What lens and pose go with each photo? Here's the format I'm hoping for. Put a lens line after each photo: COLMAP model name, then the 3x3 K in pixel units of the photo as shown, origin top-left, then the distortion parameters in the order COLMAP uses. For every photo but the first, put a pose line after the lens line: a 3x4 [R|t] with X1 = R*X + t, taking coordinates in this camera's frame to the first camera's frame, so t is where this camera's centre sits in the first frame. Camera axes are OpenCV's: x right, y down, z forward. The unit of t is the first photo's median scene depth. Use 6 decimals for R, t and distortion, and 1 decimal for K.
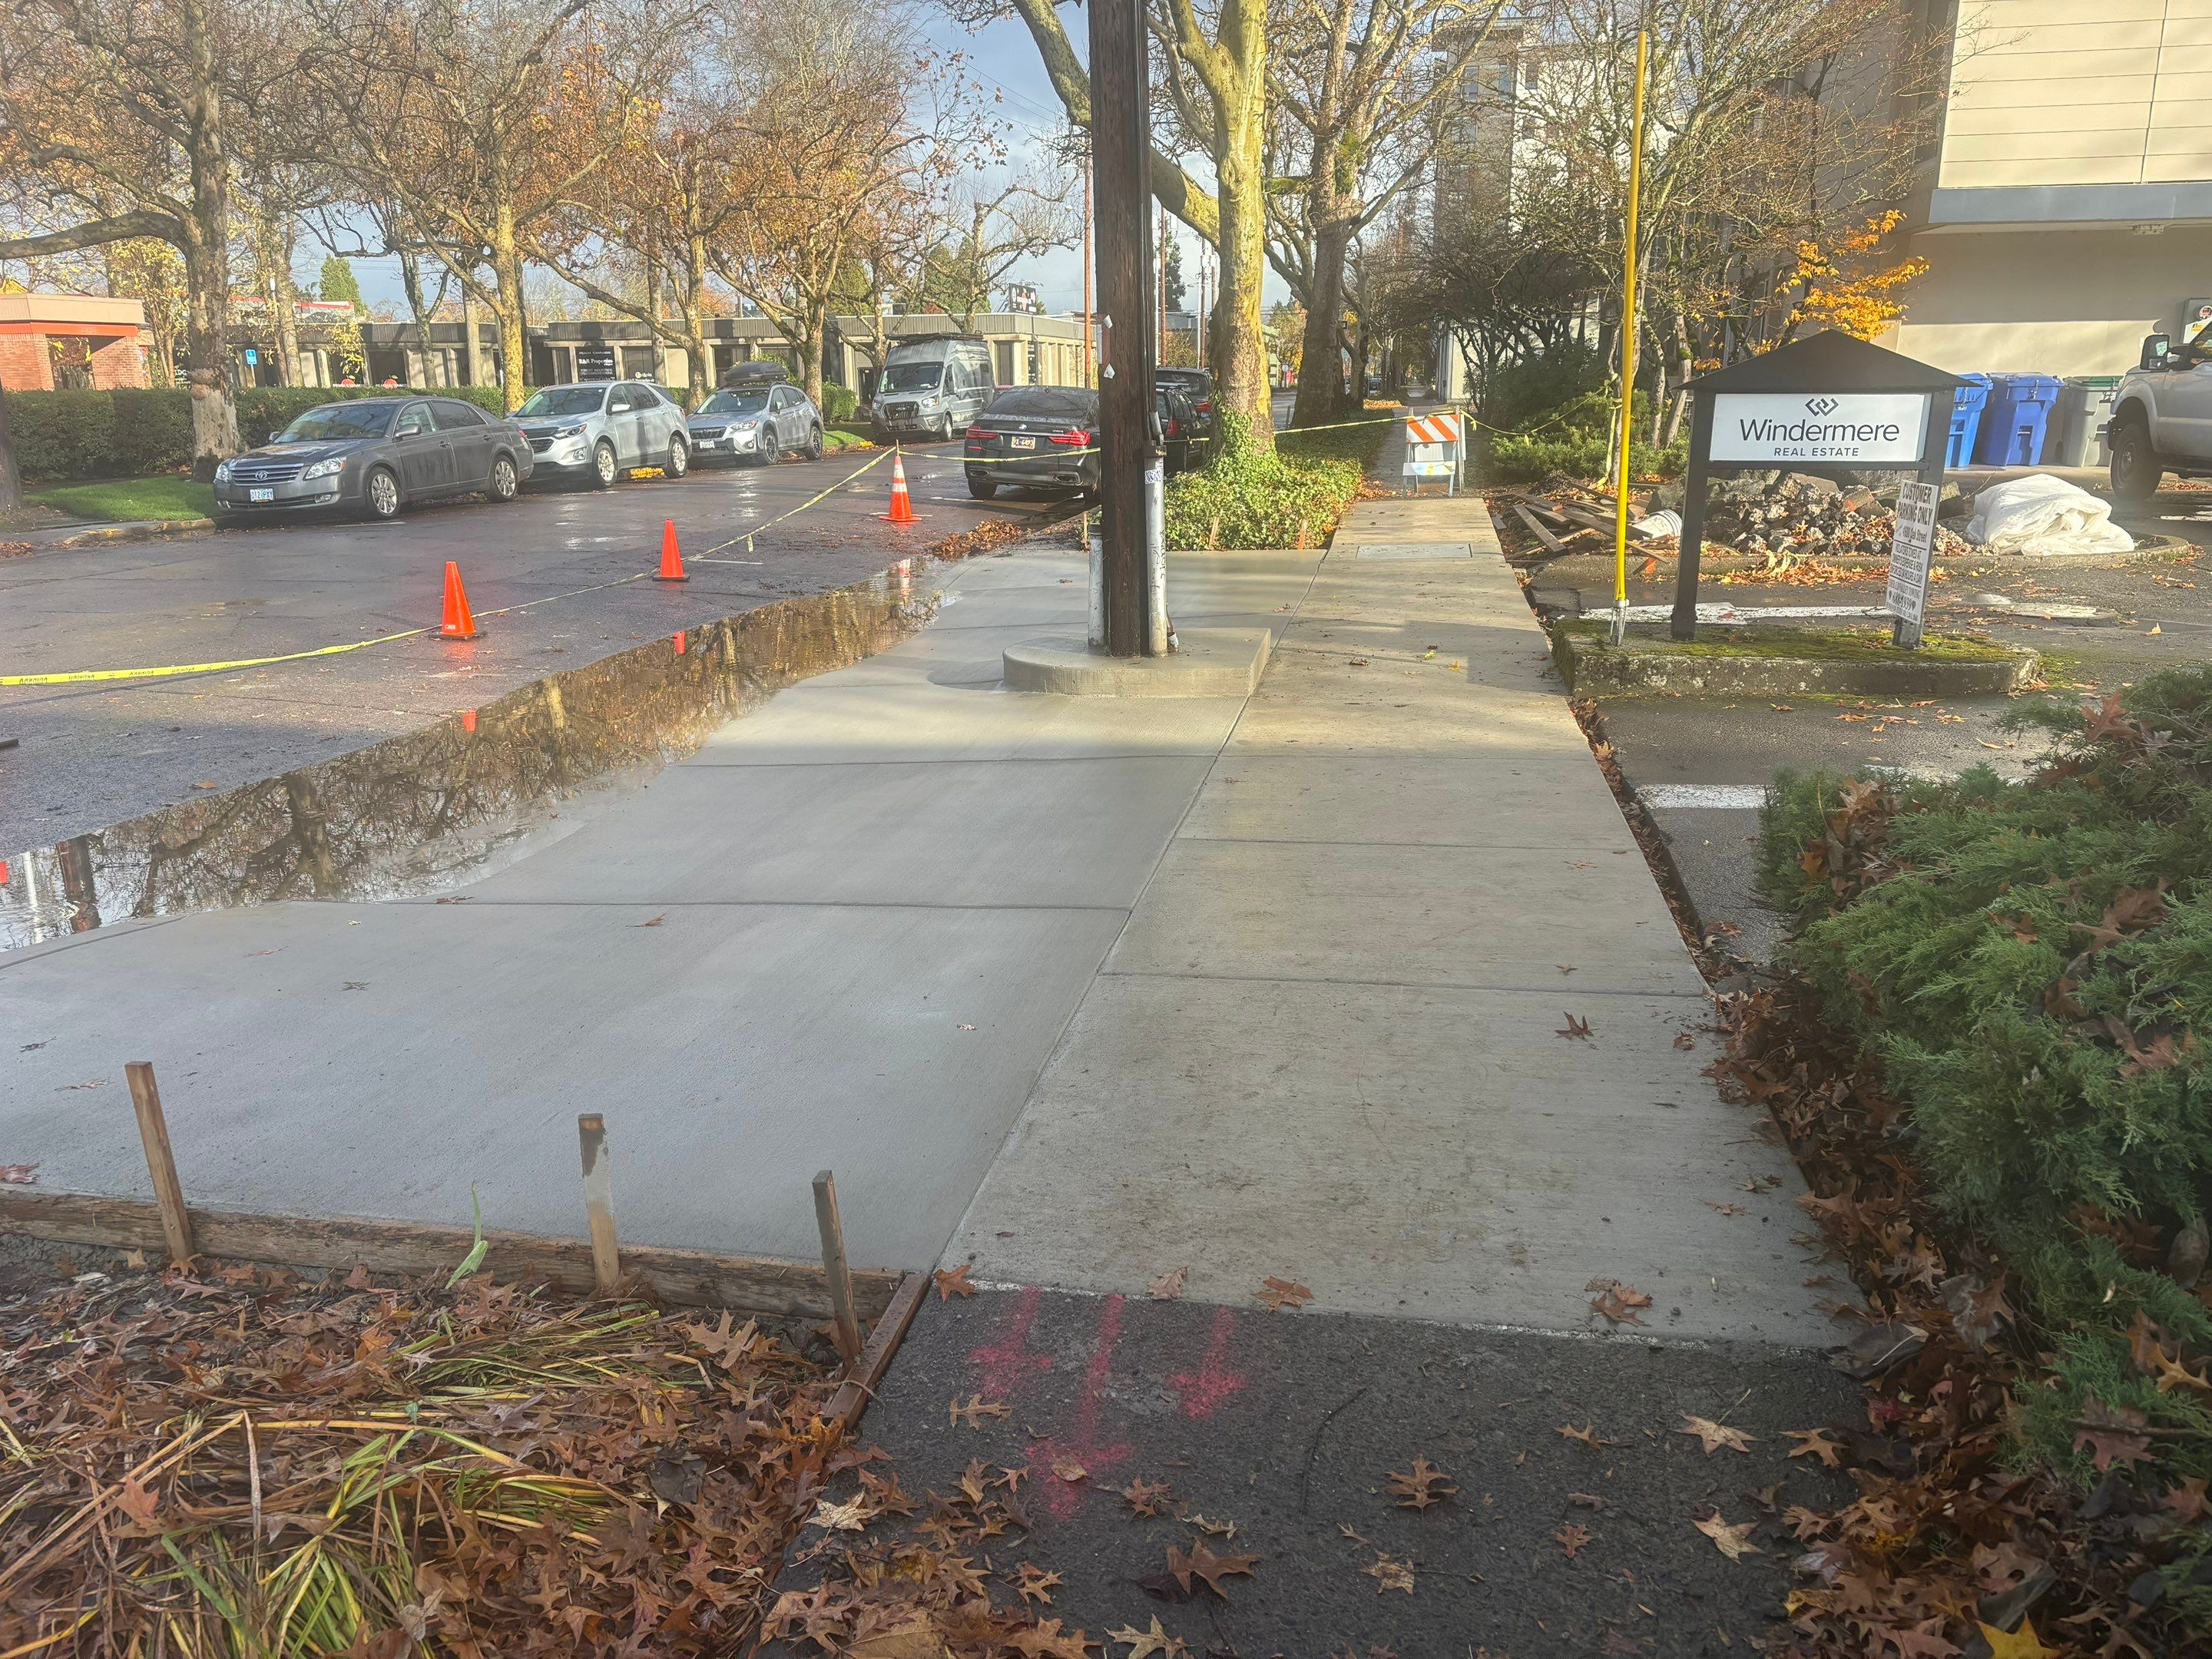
lens RADIAL K [[1608.3, 0, 1106.0], [0, 1608.3, 829.5], [0, 0, 1]] dist [-0.000202, -0.001714]
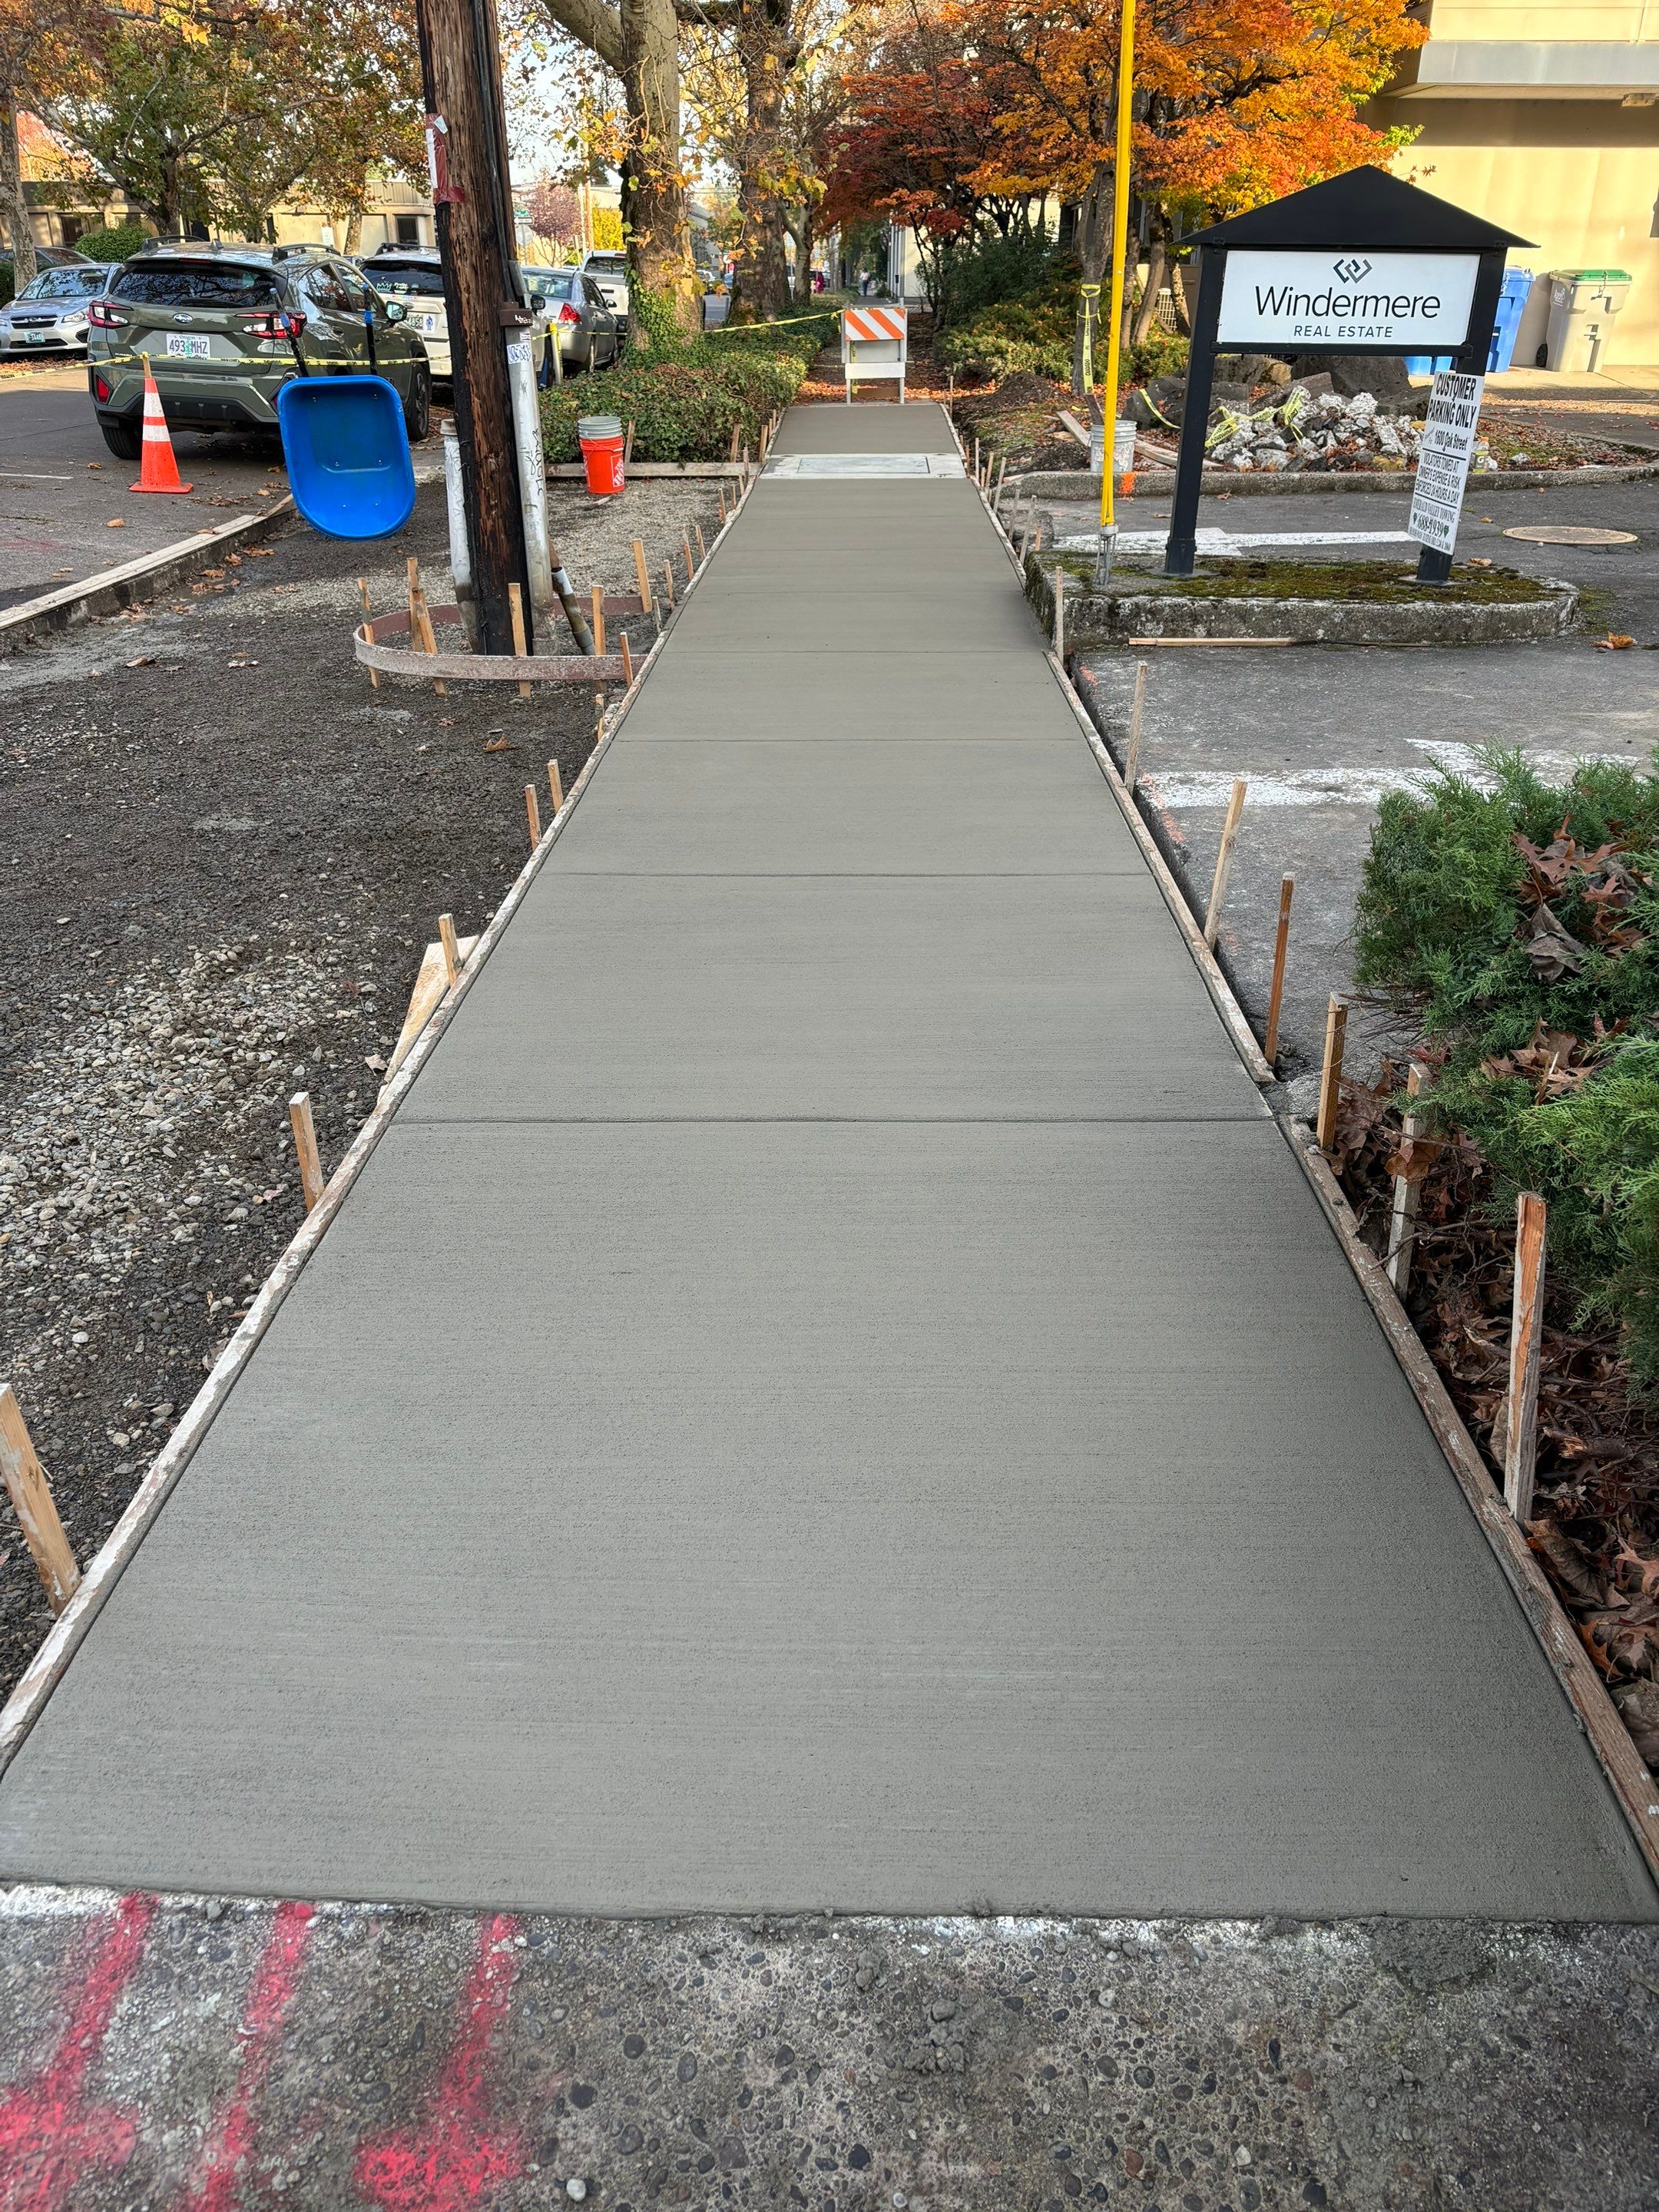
lens RADIAL K [[1608.3, 0, 829.5], [0, 1608.3, 1106.0], [0, 0, 1]] dist [-0.000202, -0.001714]
pose [[0.986626, -0.057662, 0.152459, 0.040567], [0.025325, 0.978207, 0.206081, -0.026576], [-0.161019, -0.199464, 0.966585, 0.178855]]
